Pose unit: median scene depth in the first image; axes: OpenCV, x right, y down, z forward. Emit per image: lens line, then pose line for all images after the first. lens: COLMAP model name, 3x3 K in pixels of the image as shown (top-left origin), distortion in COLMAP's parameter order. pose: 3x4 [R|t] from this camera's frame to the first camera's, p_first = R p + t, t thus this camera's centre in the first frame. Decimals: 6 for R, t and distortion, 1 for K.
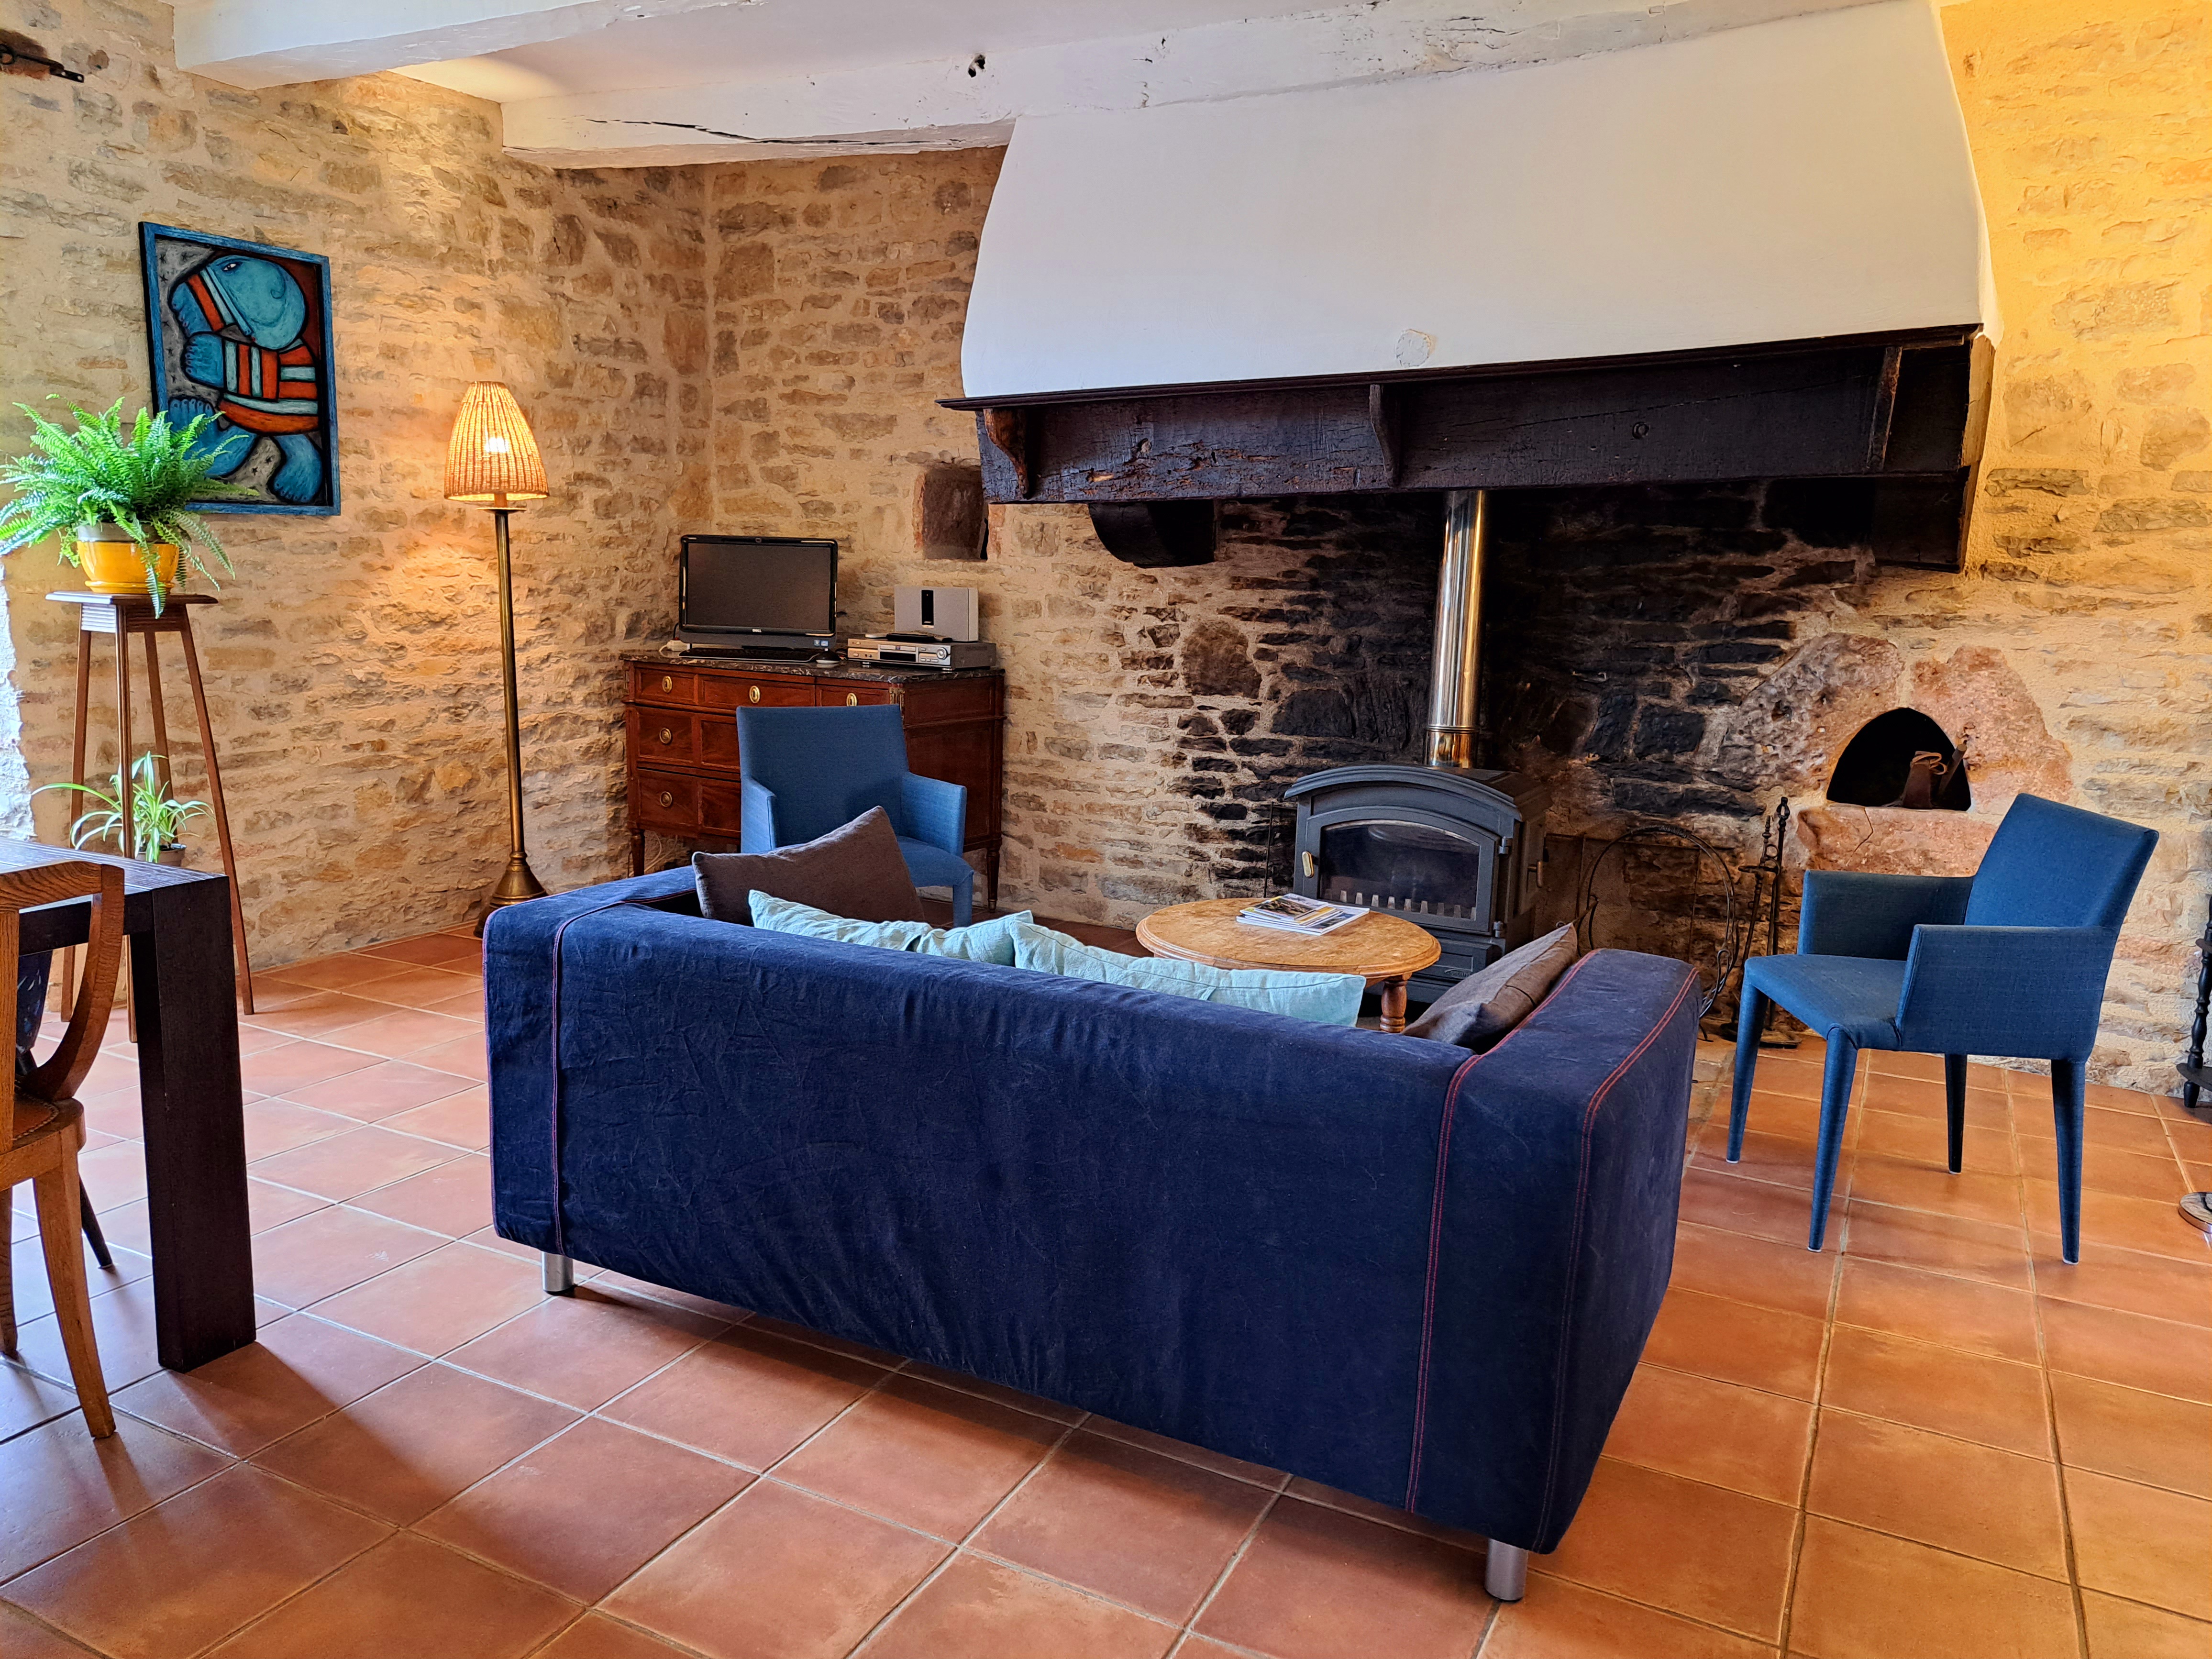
lens RADIAL K [[1547.2, 0, 1118.0], [0, 1547.2, 844.6], [0, 0, 1]] dist [0.010029, -0.012409]
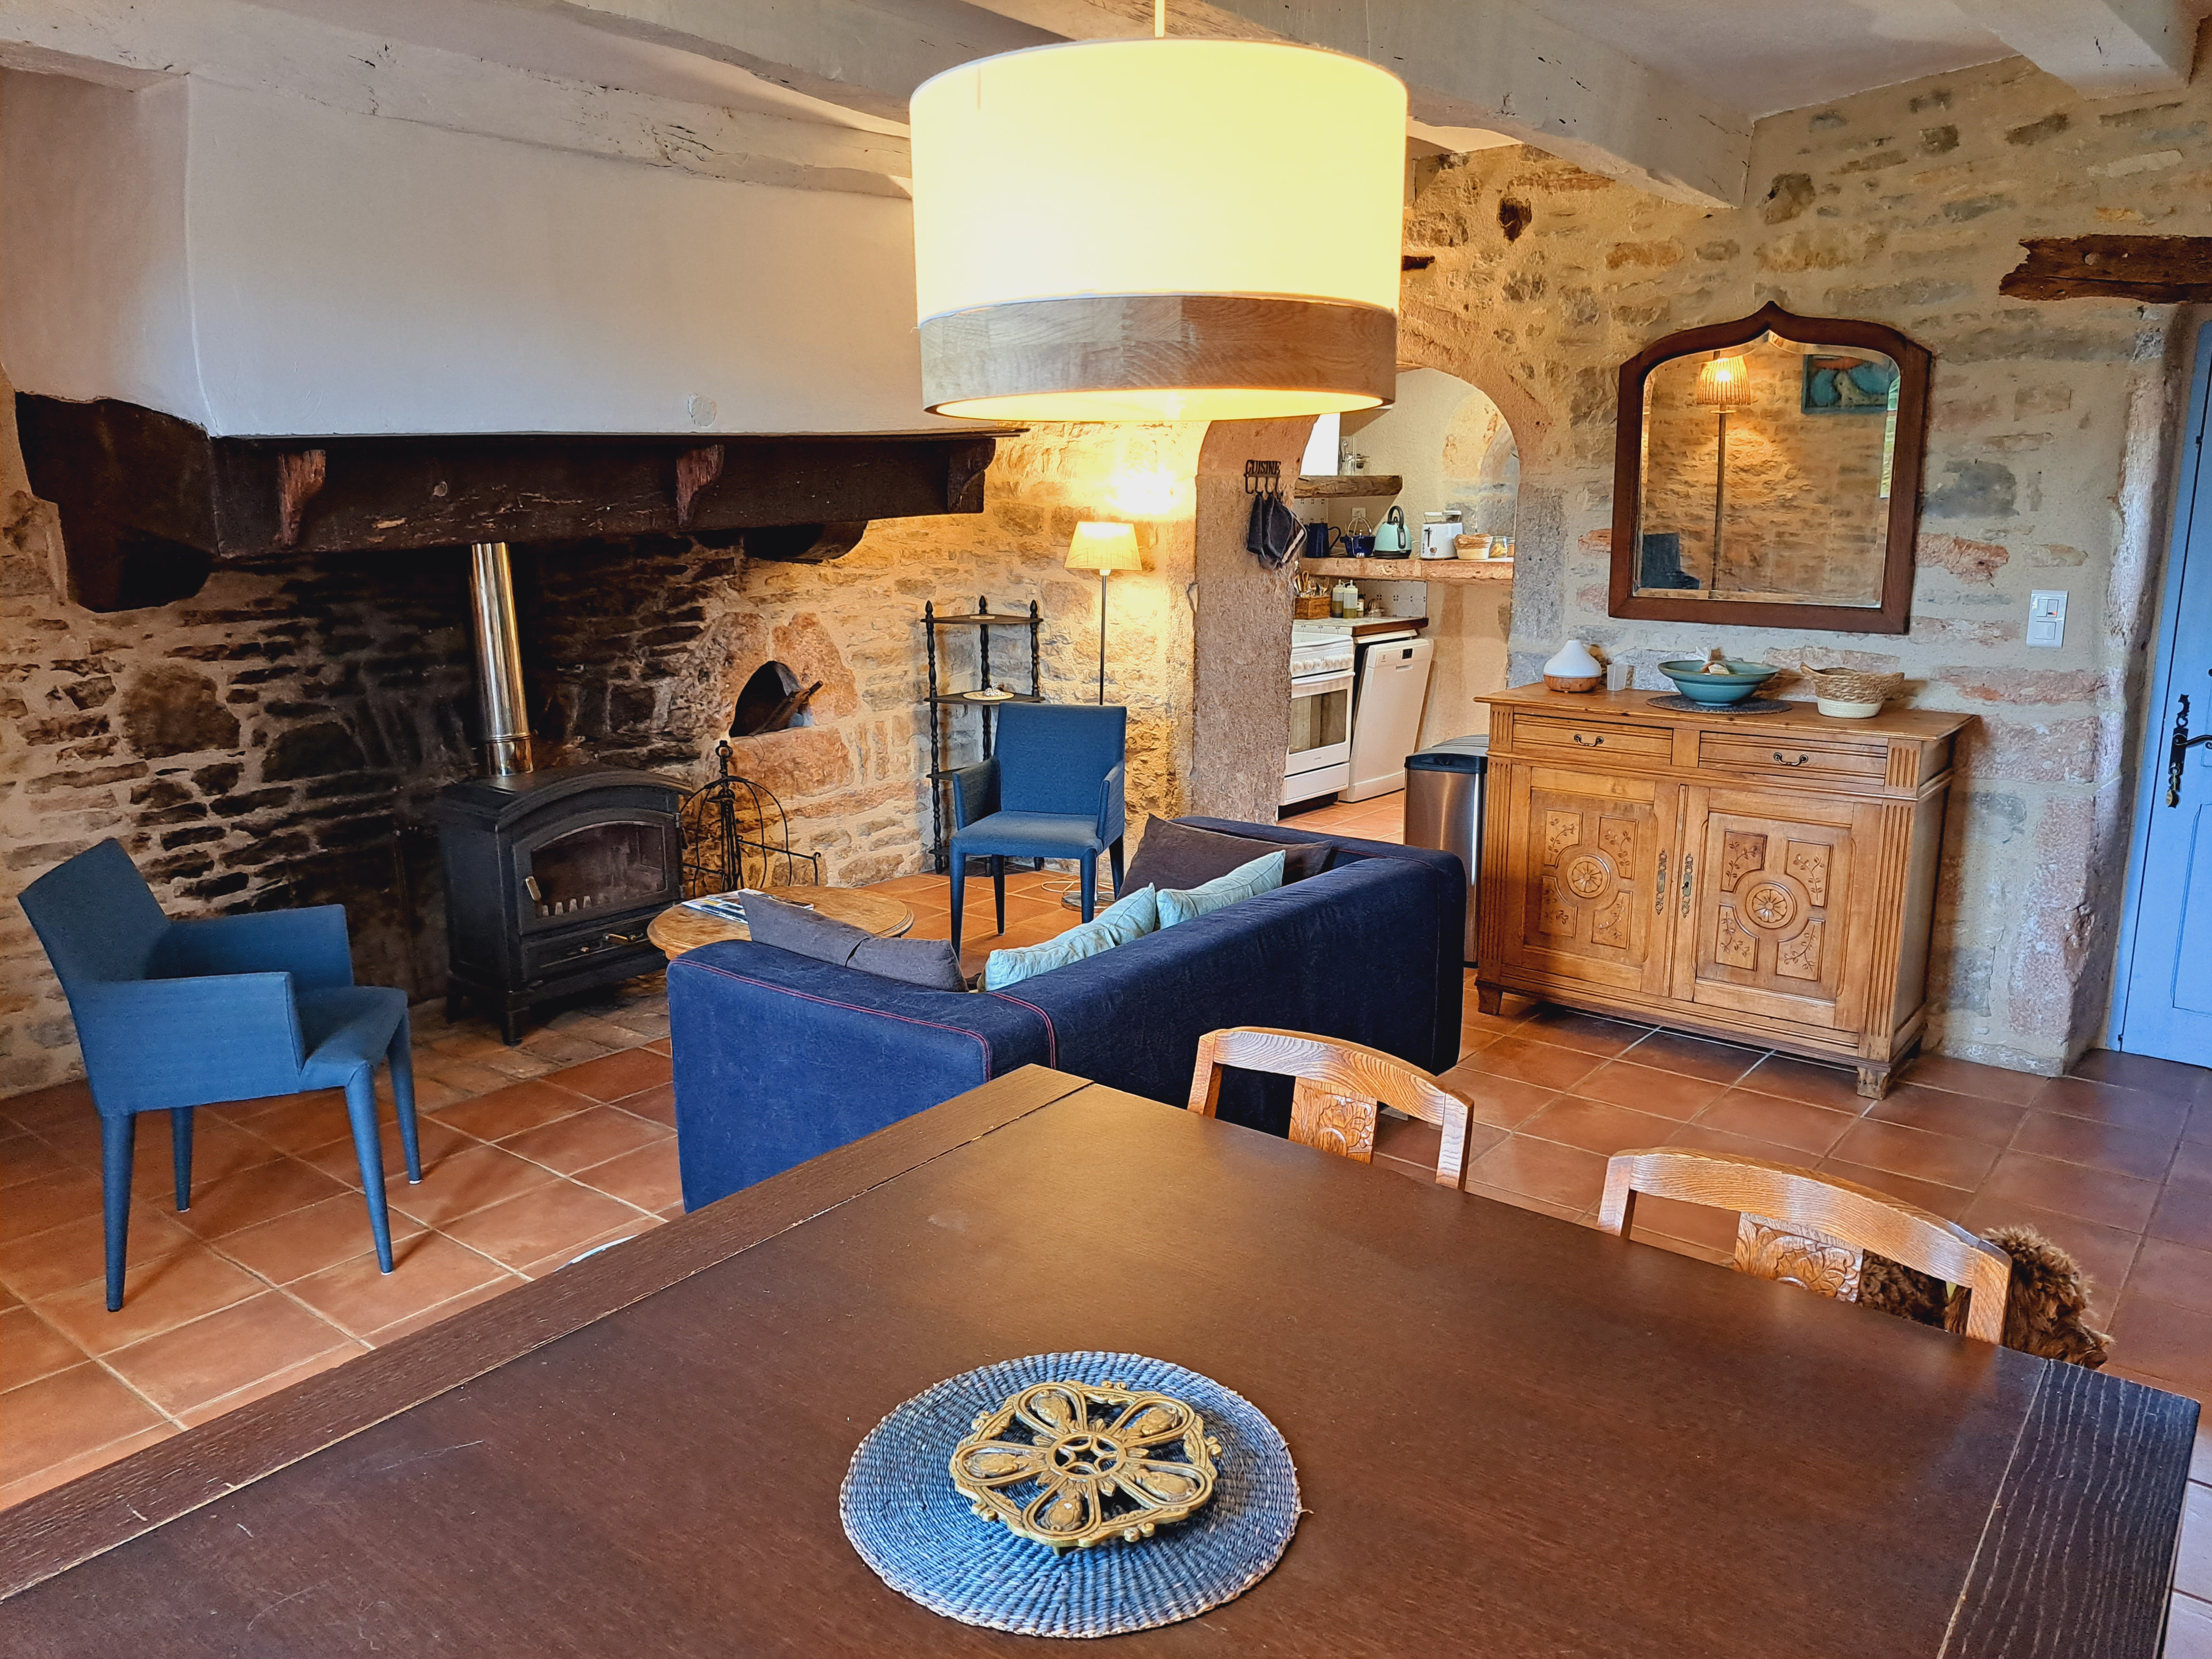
lens RADIAL K [[1547.2, 0, 1123.9], [0, 1547.2, 824.0], [0, 0, 1]] dist [0.010029, -0.012409]
pose [[0.181294, -0.228398, 0.956539, -0.681093], [0.181282, 0.963750, 0.195761, -0.137703], [-0.966576, 0.137913, 0.216127, 0.351438]]
